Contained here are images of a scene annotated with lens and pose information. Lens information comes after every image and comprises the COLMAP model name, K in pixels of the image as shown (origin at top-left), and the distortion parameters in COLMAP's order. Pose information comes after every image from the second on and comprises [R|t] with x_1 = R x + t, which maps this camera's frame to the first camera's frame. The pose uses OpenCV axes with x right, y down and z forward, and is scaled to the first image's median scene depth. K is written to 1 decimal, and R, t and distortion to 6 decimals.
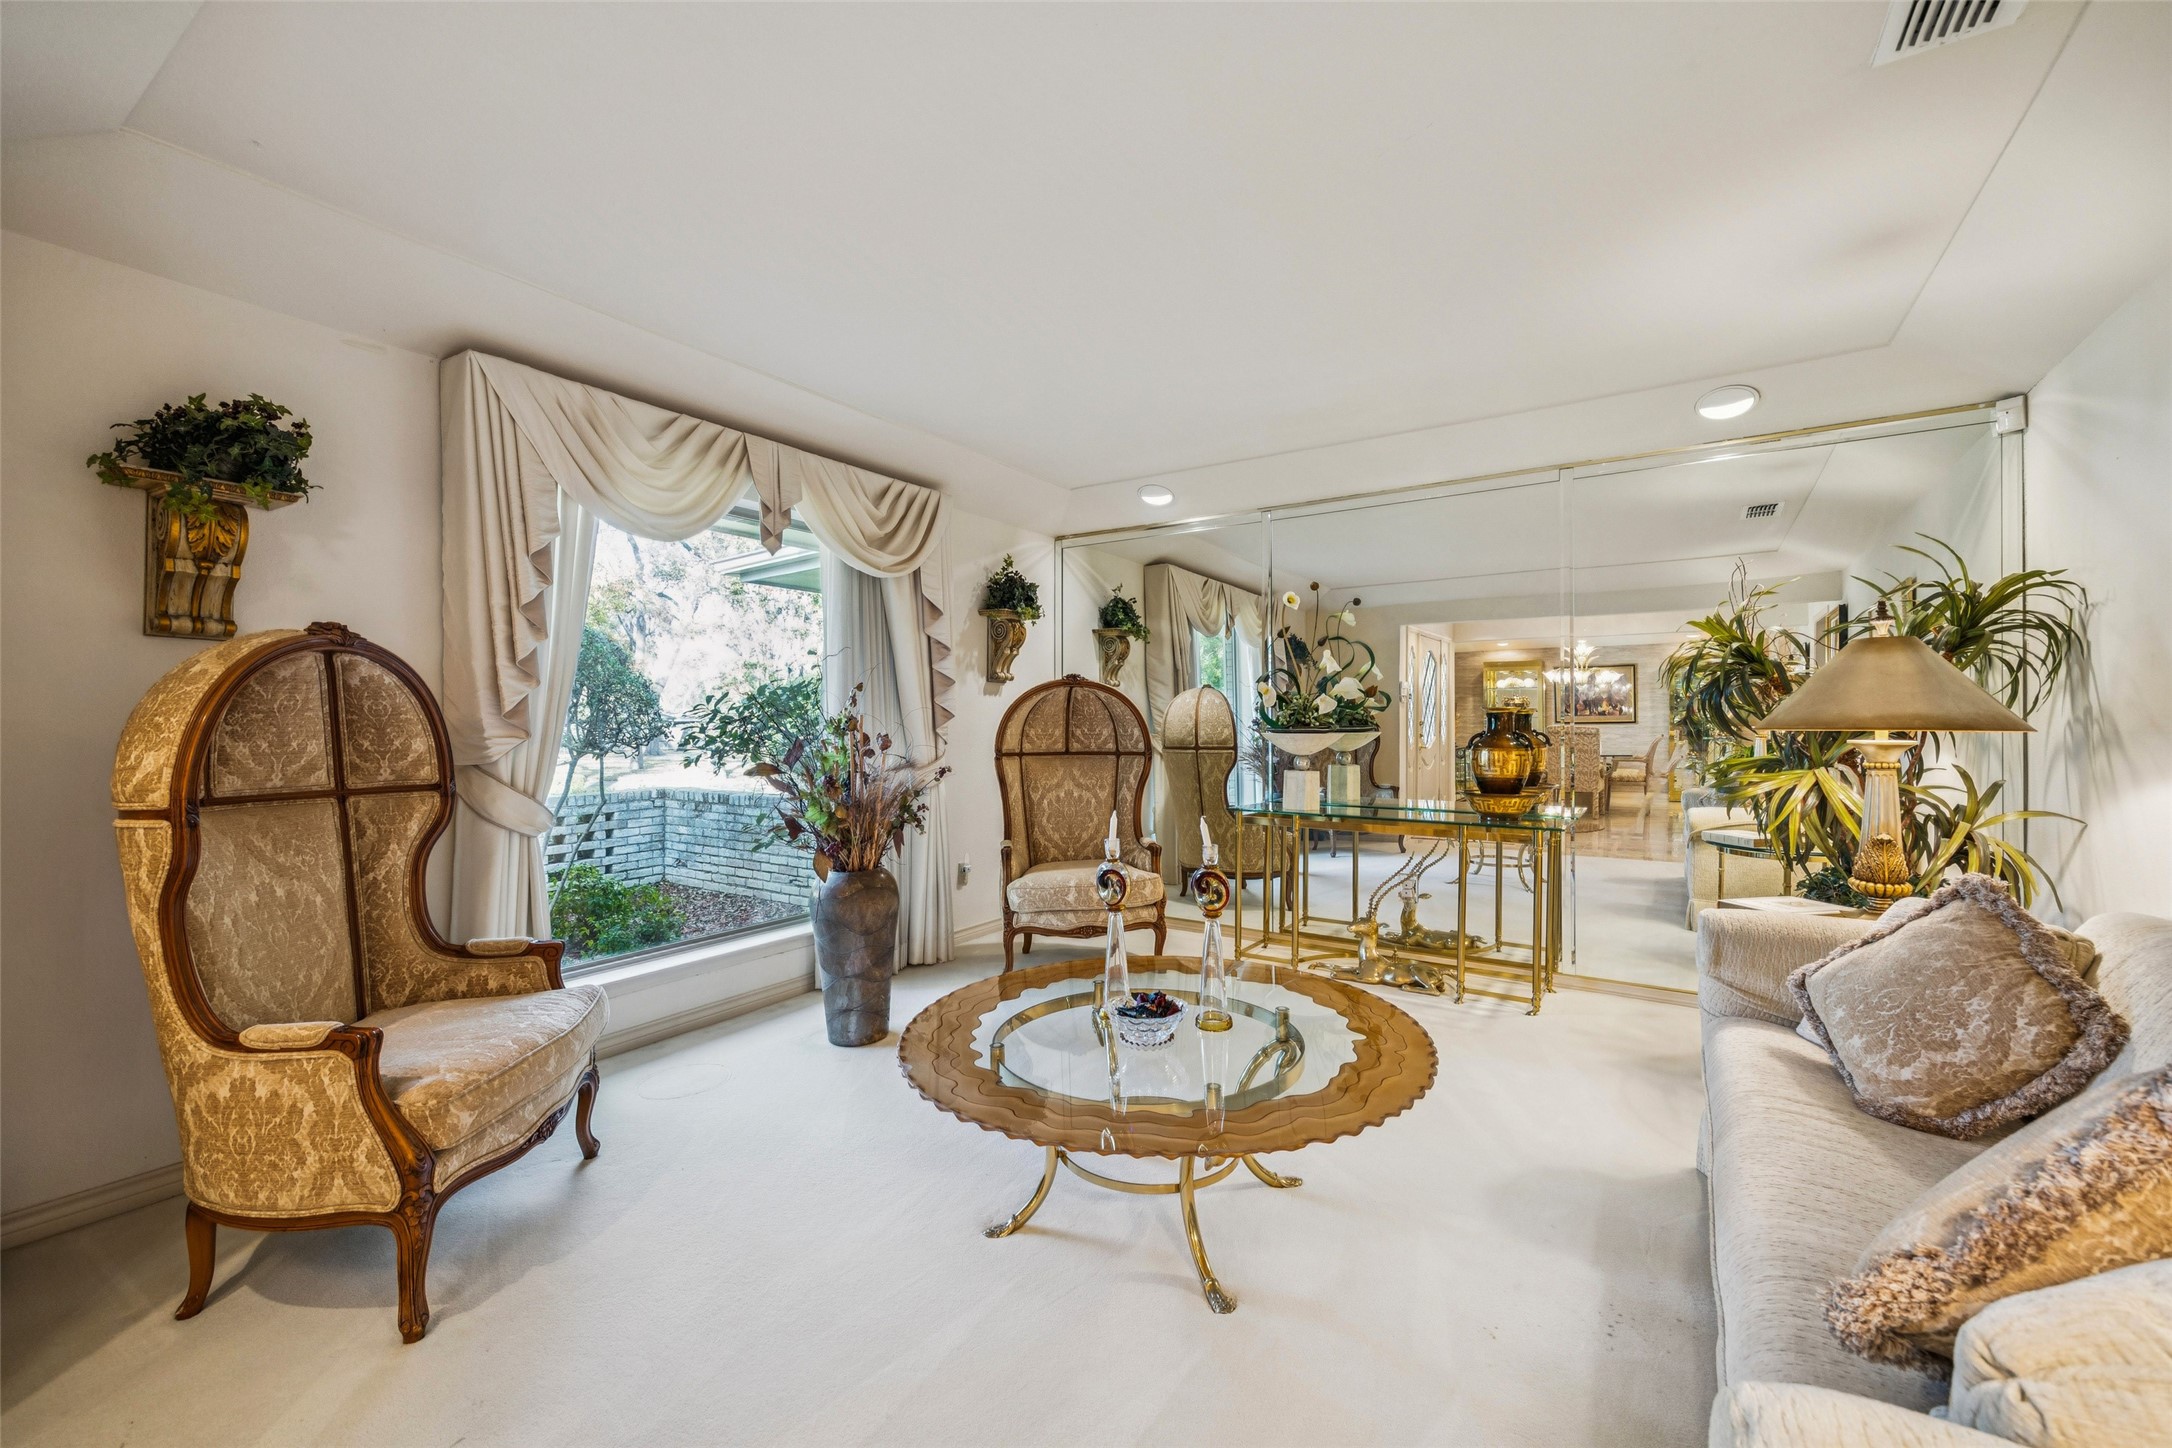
lens RADIAL K [[879.9, 0, 1093.3], [0, 879.9, 719.7], [0, 0, 1]] dist [0.017420, -0.004436]
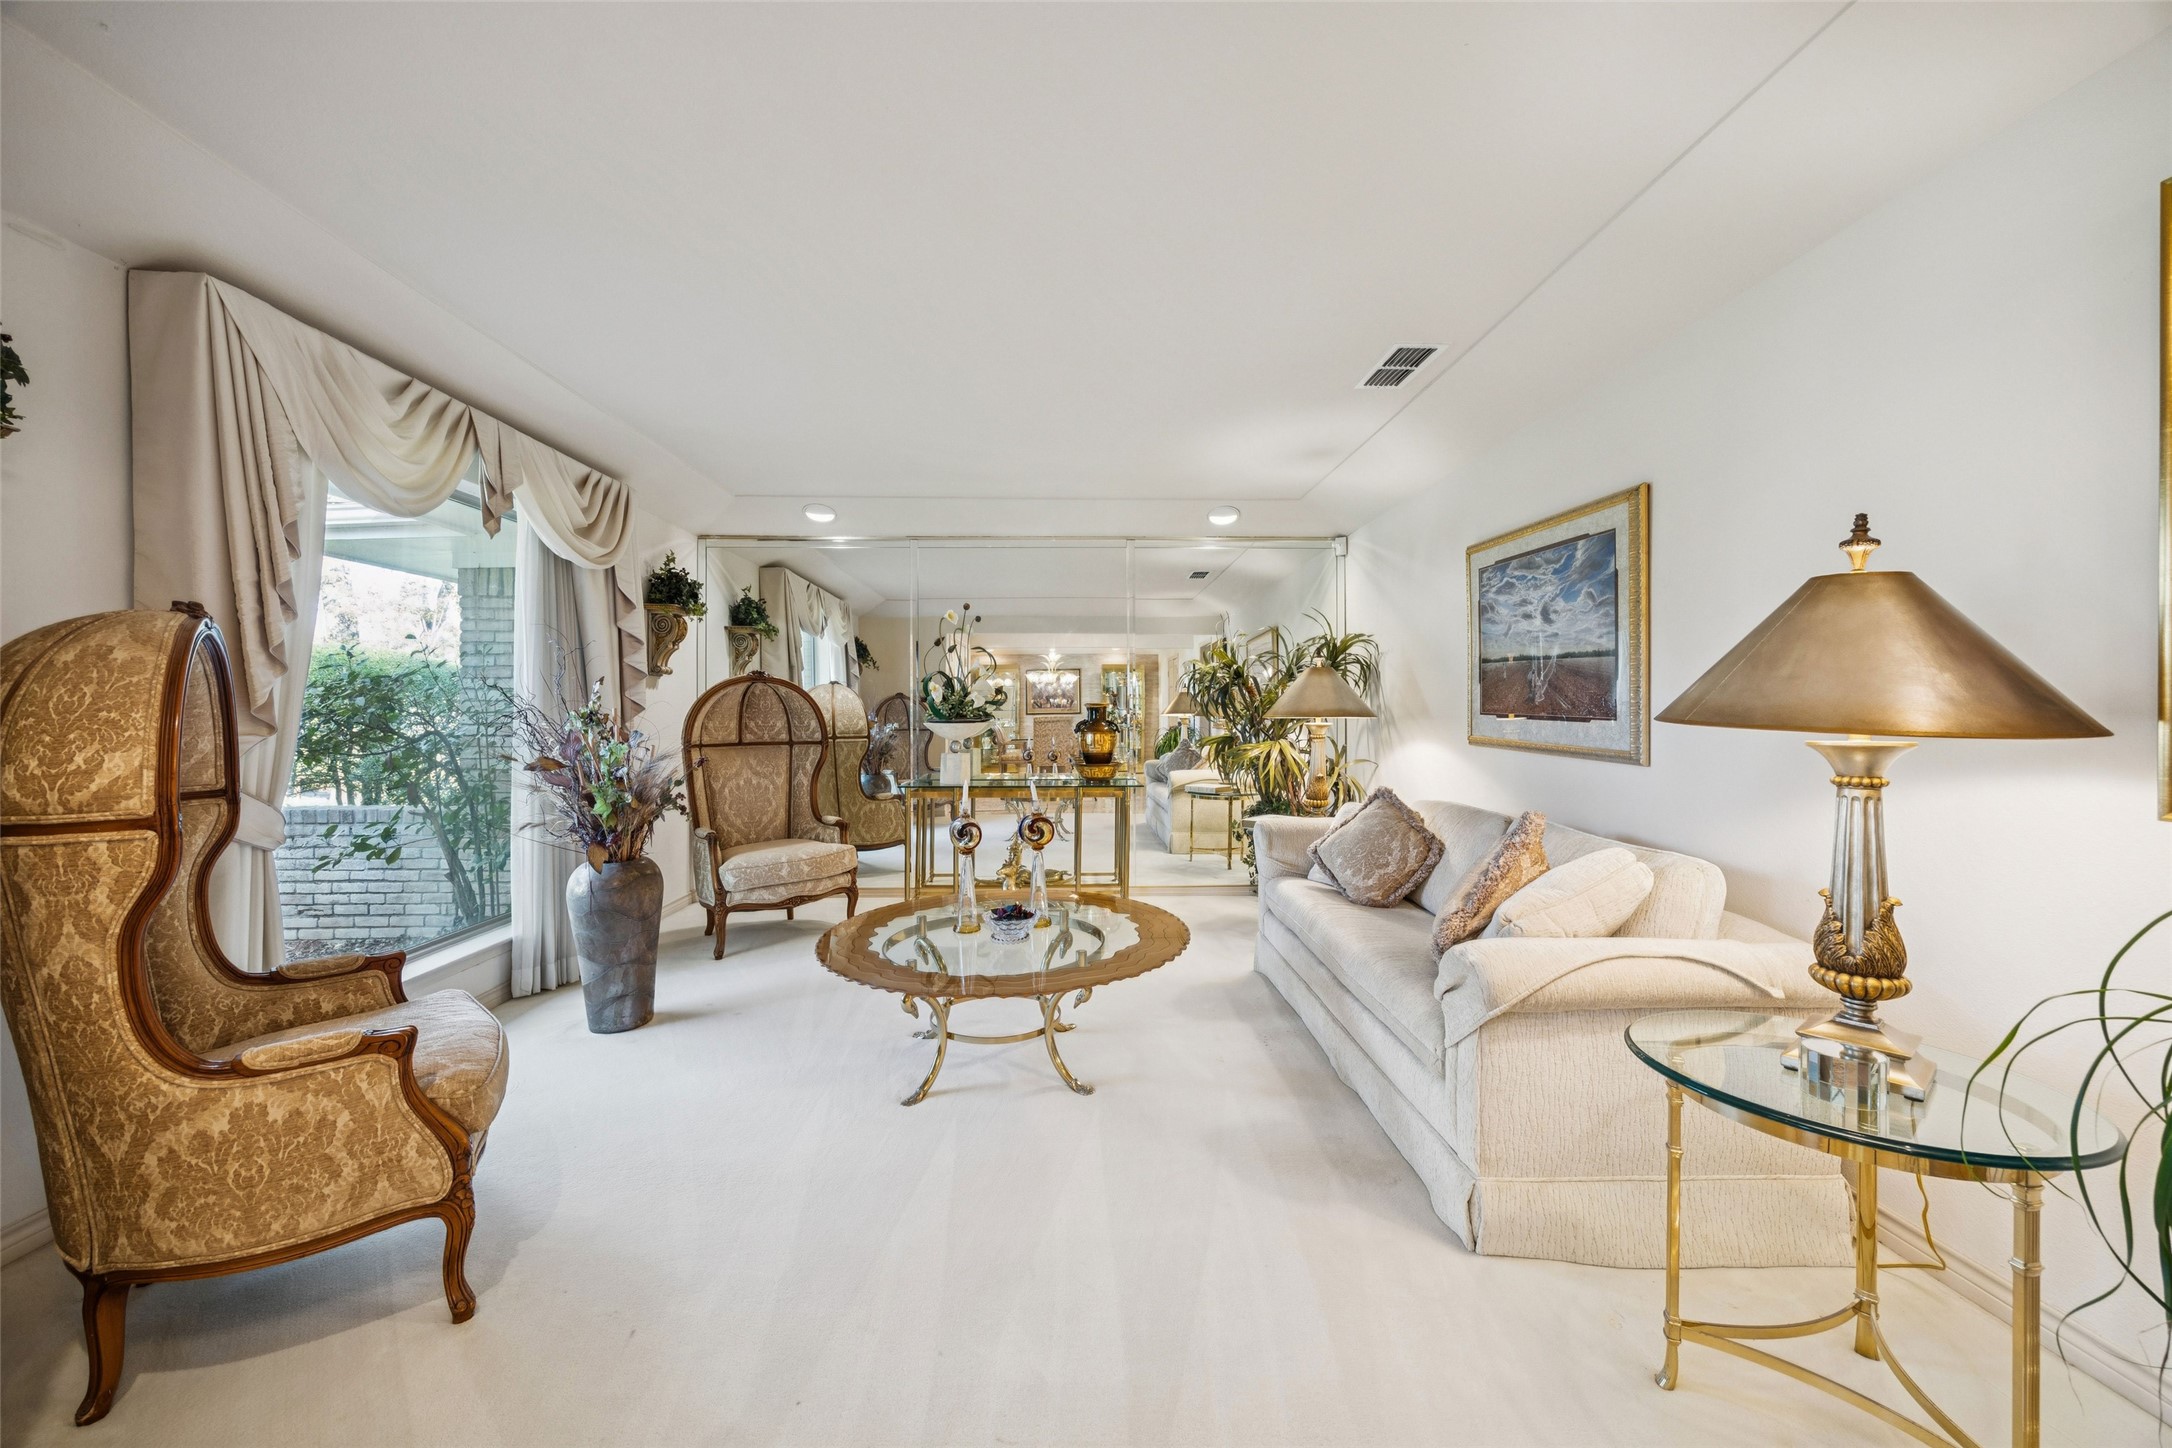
lens RADIAL K [[836.2, 0, 1096.4], [0, 836.2, 718.4], [0, 0, 1]] dist [-0.002209, 0.000073]
pose [[0.811004, -0.006327, 0.585007, -0.442060], [0.001890, 0.999965, 0.008195, -0.001004], [-0.585038, -0.005541, 0.810987, -0.121355]]
